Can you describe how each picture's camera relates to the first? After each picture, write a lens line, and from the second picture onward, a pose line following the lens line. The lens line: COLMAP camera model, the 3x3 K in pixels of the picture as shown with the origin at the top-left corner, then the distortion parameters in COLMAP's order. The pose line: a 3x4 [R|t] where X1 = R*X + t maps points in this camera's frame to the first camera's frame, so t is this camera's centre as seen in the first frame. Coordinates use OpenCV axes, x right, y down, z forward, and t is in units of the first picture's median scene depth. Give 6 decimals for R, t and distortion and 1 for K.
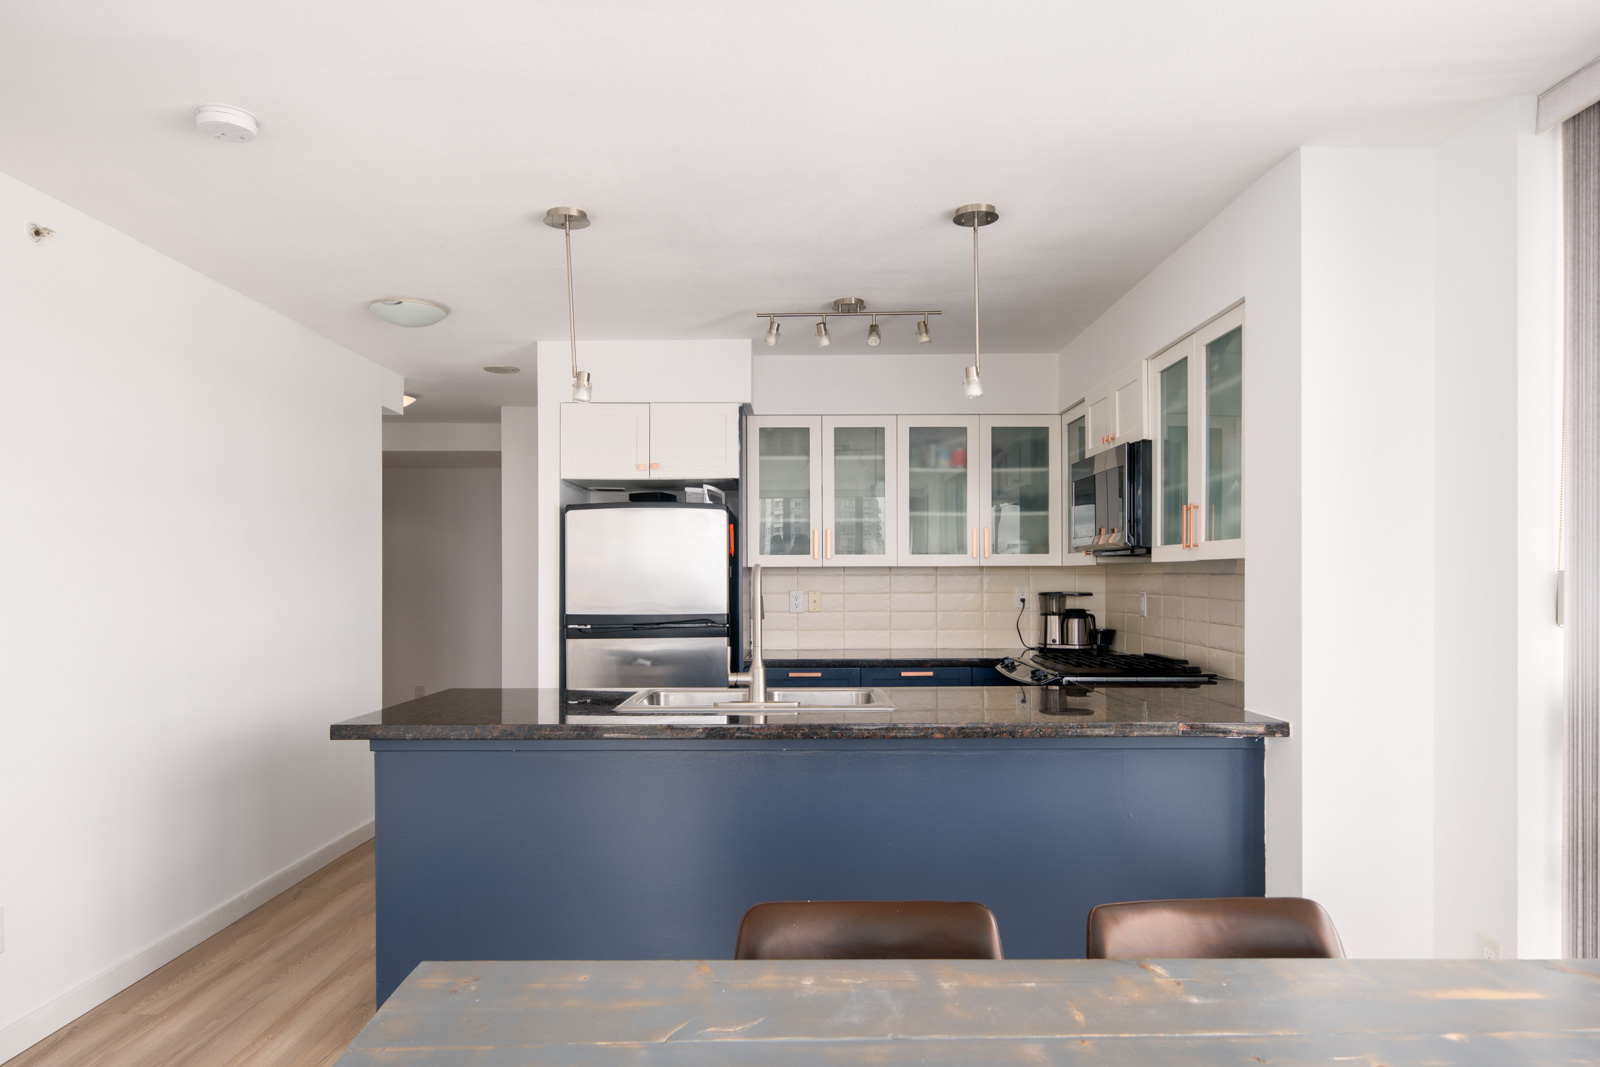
lens RADIAL K [[987.0, 0, 810.4], [0, 987.0, 571.8], [0, 0, 1]] dist [0.000876, -0.000872]
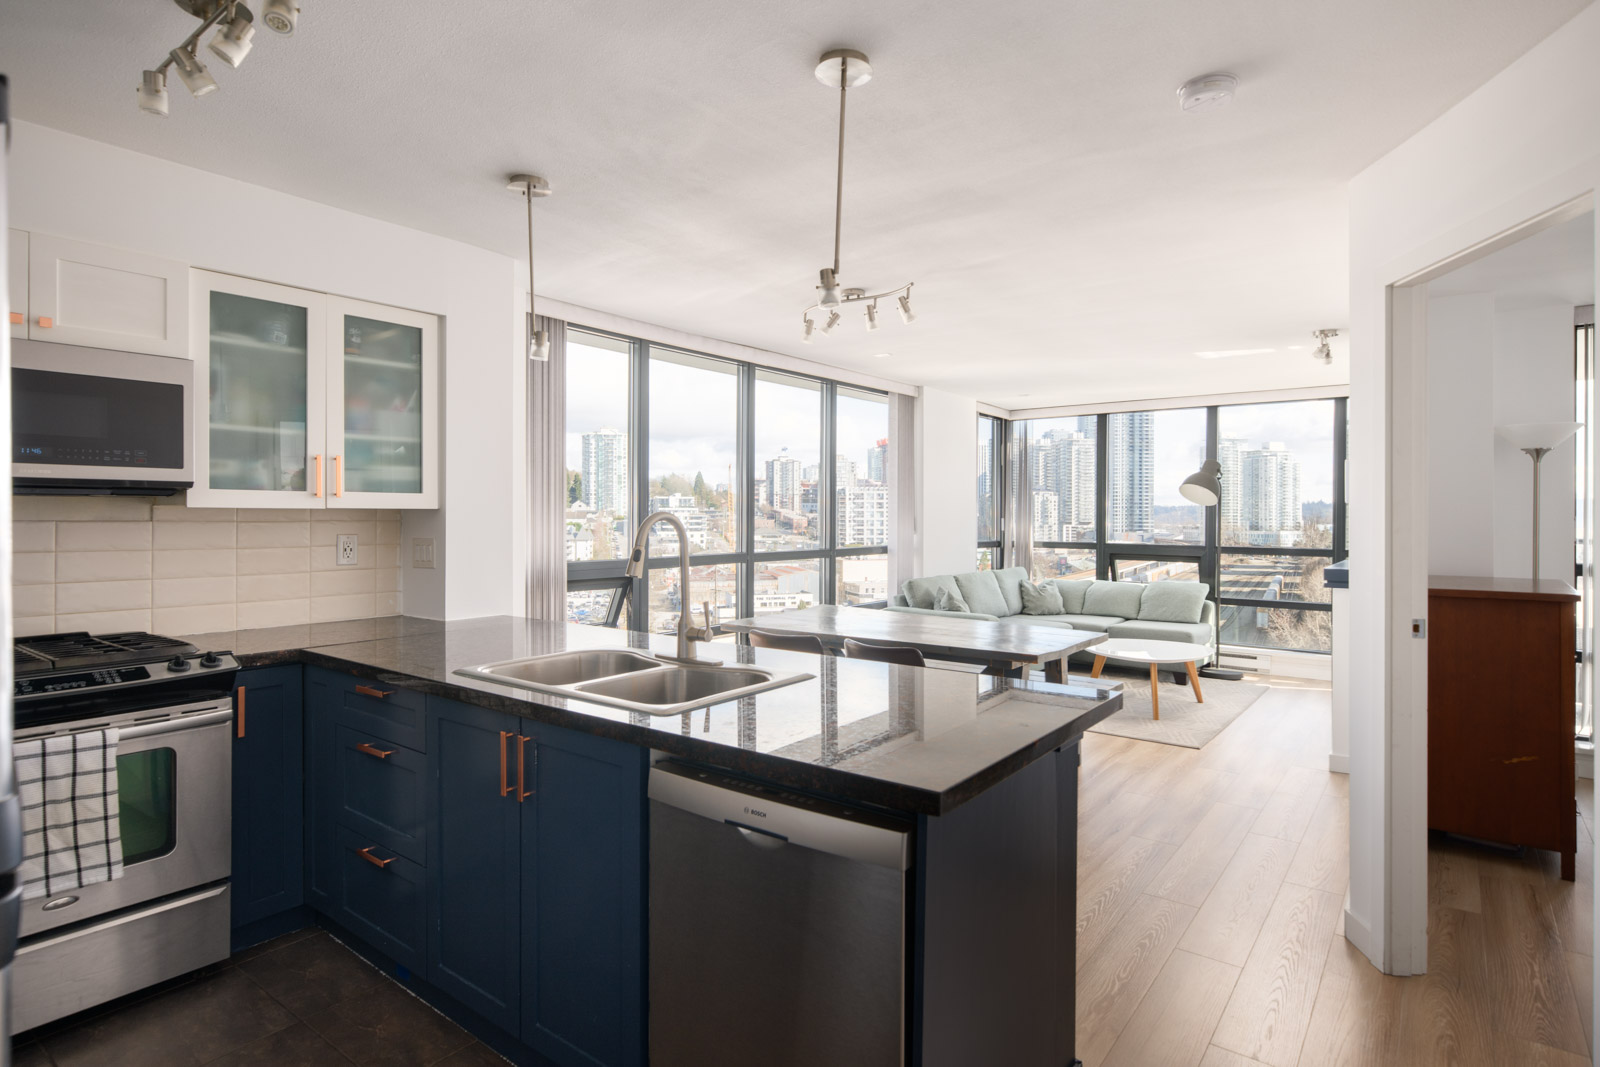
lens RADIAL K [[834.2, 0, 800.1], [0, 834.2, 506.9], [0, 0, 1]] dist [0.001996, -0.000417]
pose [[-0.786732, 0.006217, 0.617264, -0.415652], [-0.002260, 0.999914, -0.012951, -0.002473], [-0.617291, -0.011584, -0.786650, 1.031576]]
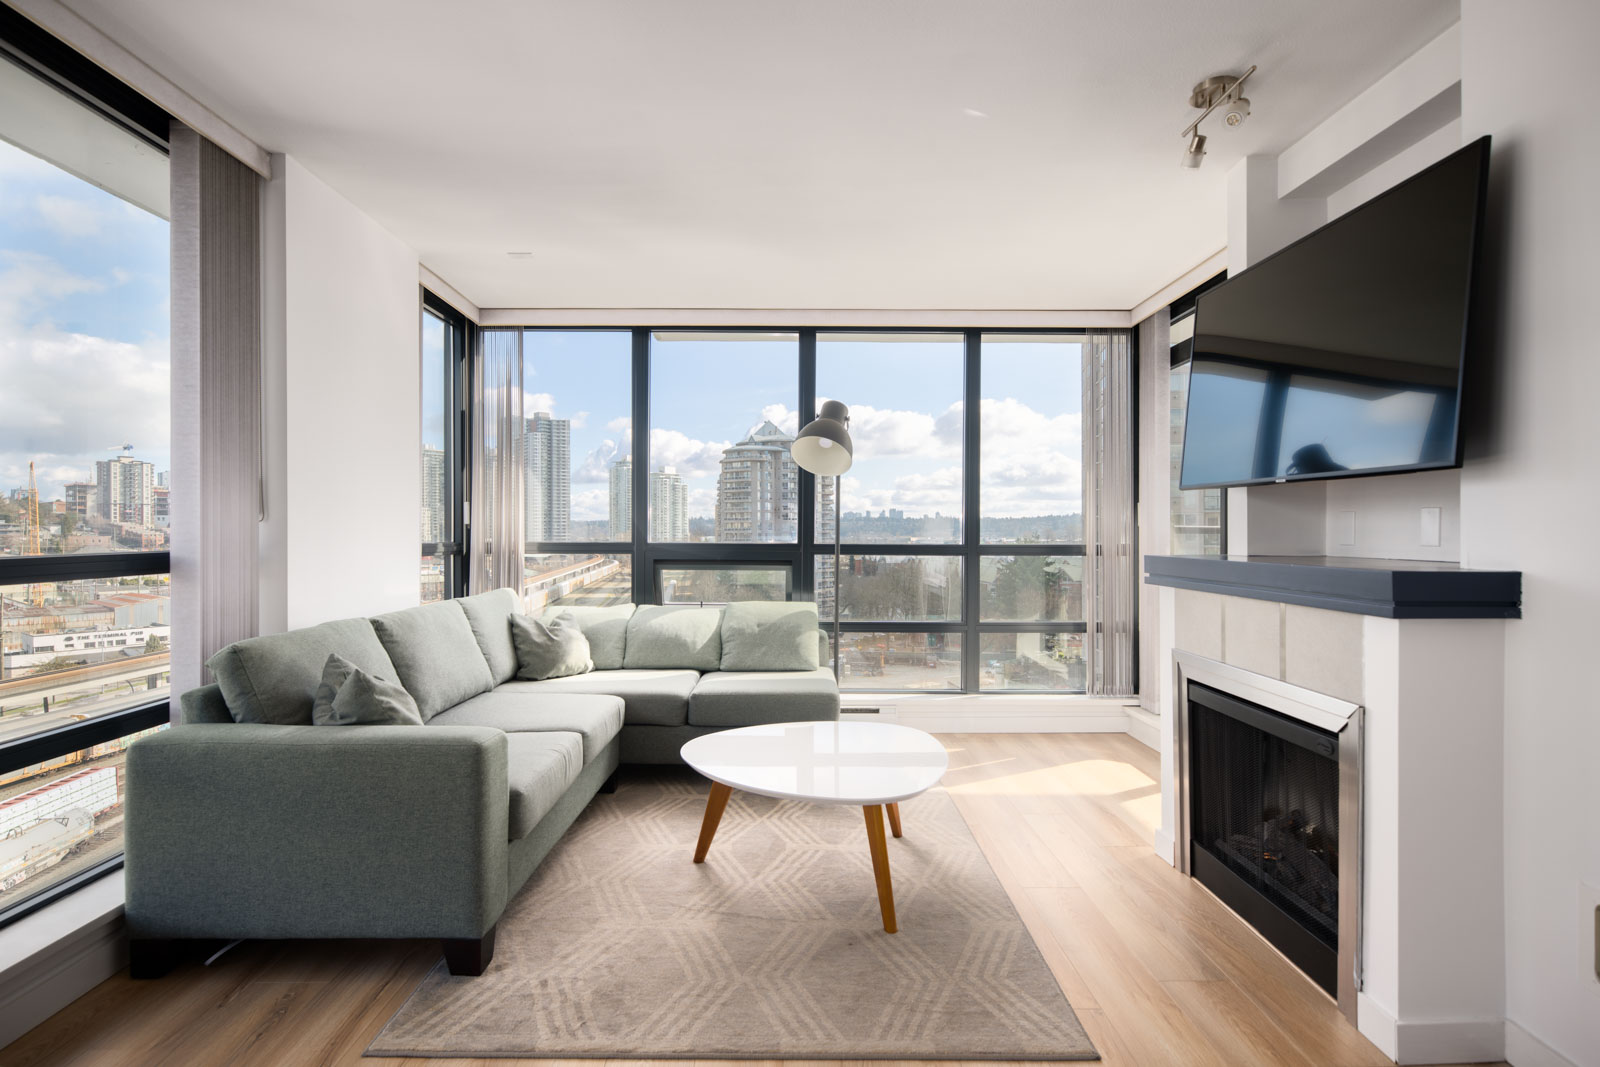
lens RADIAL K [[811.6, 0, 797.2], [0, 811.6, 531.9], [0, 0, 1]] dist [0.002364, 0.000553]
pose [[-0.999984, 0.003622, -0.004295, -0.011128], [0.003617, 0.999993, 0.001329, 0.035950], [0.004300, 0.001314, -0.999990, 0.266883]]
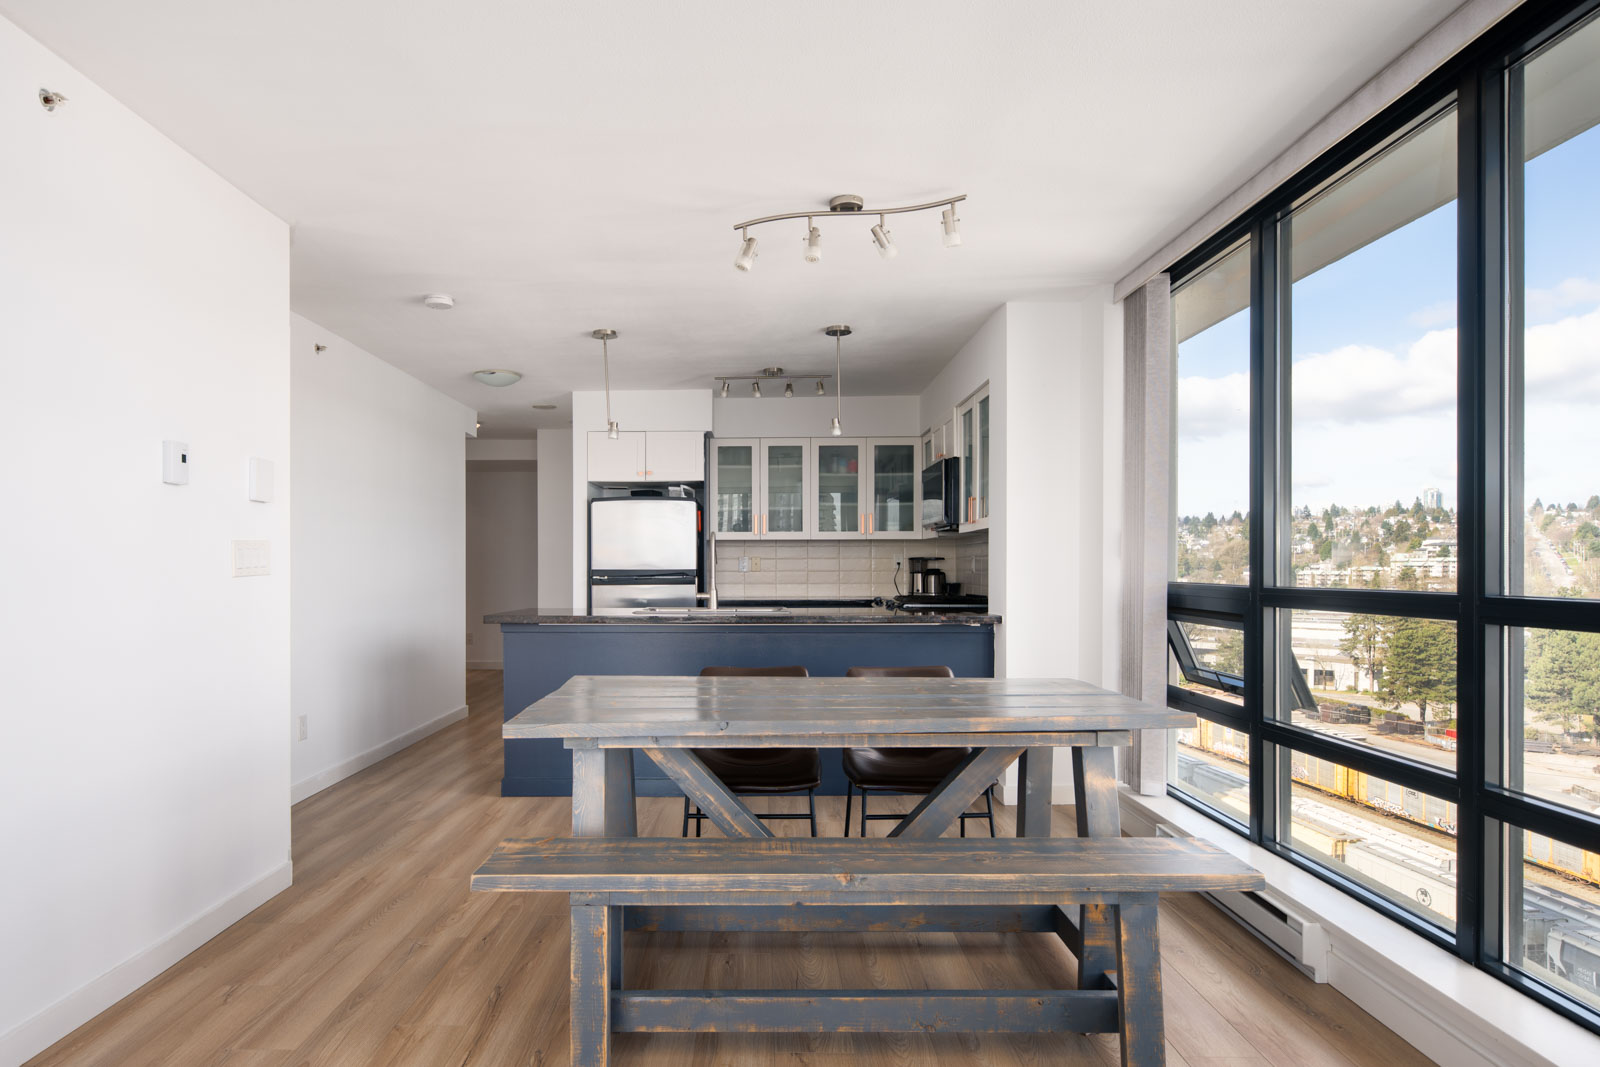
lens RADIAL K [[900.2, 0, 745.0], [0, 900.2, 568.6], [0, 0, 1]] dist [0.002095, 0.000501]
pose [[0.999471, 0.001719, -0.032483, 0.037296], [-0.001459, 0.999967, 0.008006, 0.030662], [0.032496, -0.007955, 0.999440, -0.400318]]
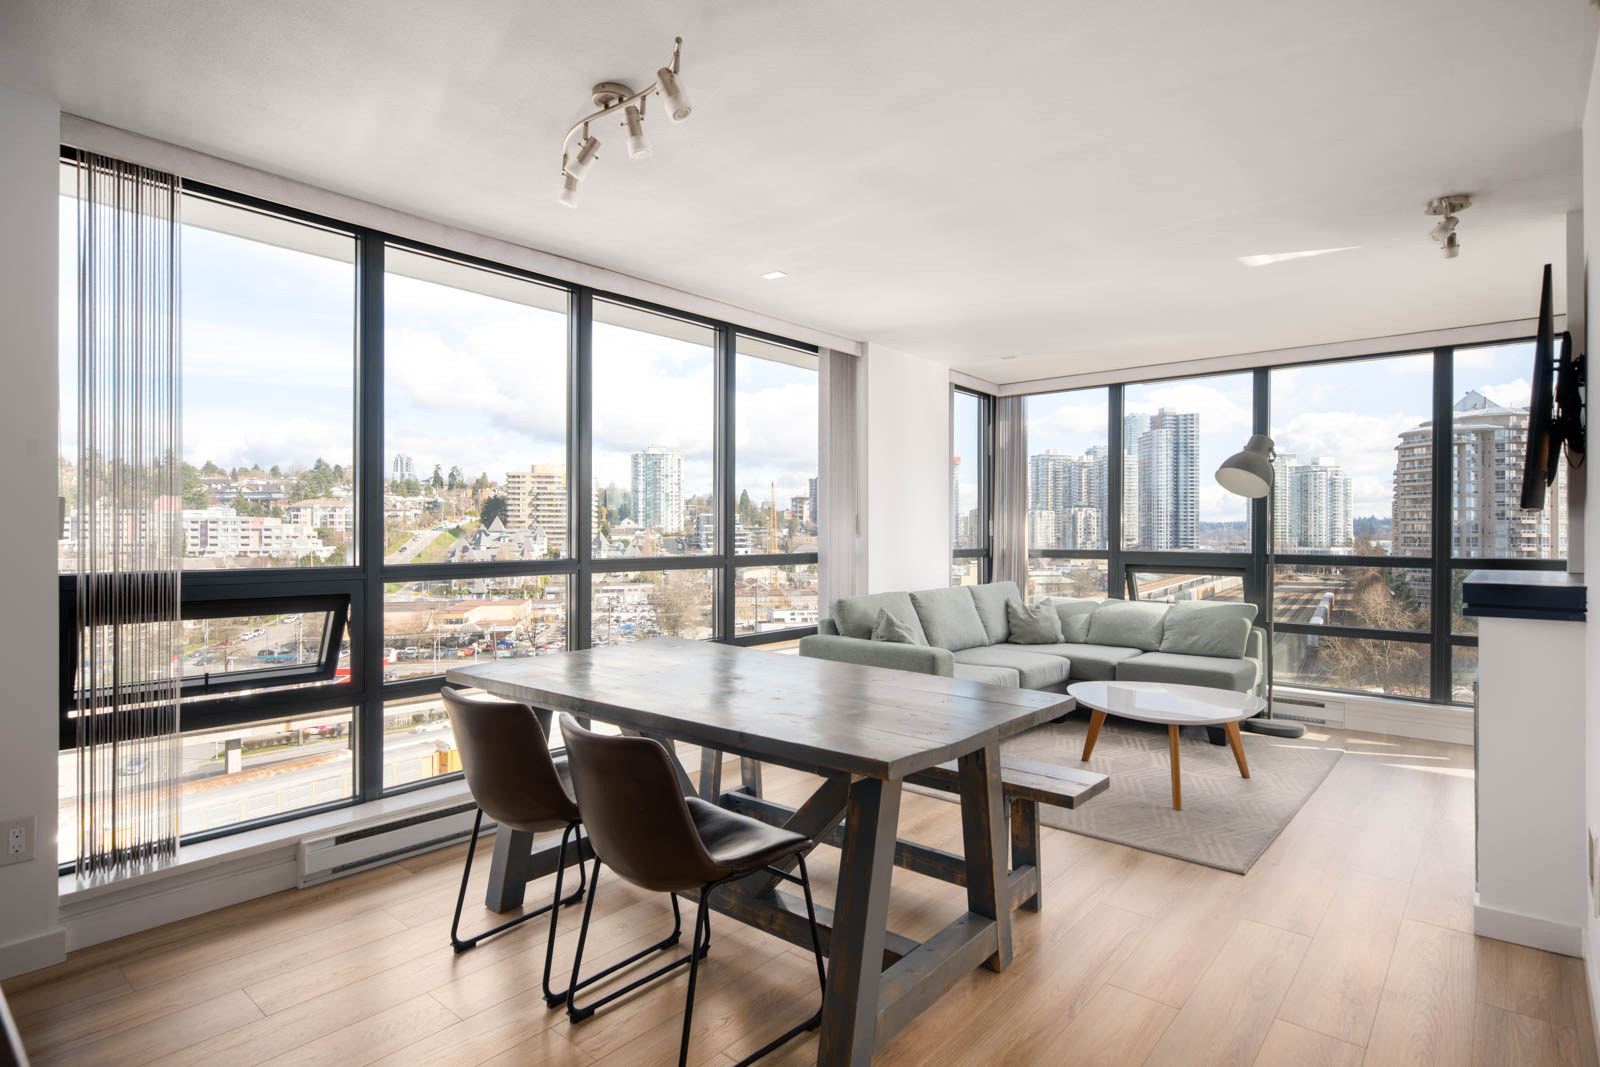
lens RADIAL K [[834.2, 0, 808.9], [0, 834.2, 531.8], [0, 0, 1]] dist [0.001996, -0.000417]
pose [[-0.760100, 0.002235, 0.649802, -0.329803], [0.000309, 0.999995, -0.003078, 0.023404], [-0.649806, -0.002139, -0.760097, 0.601089]]
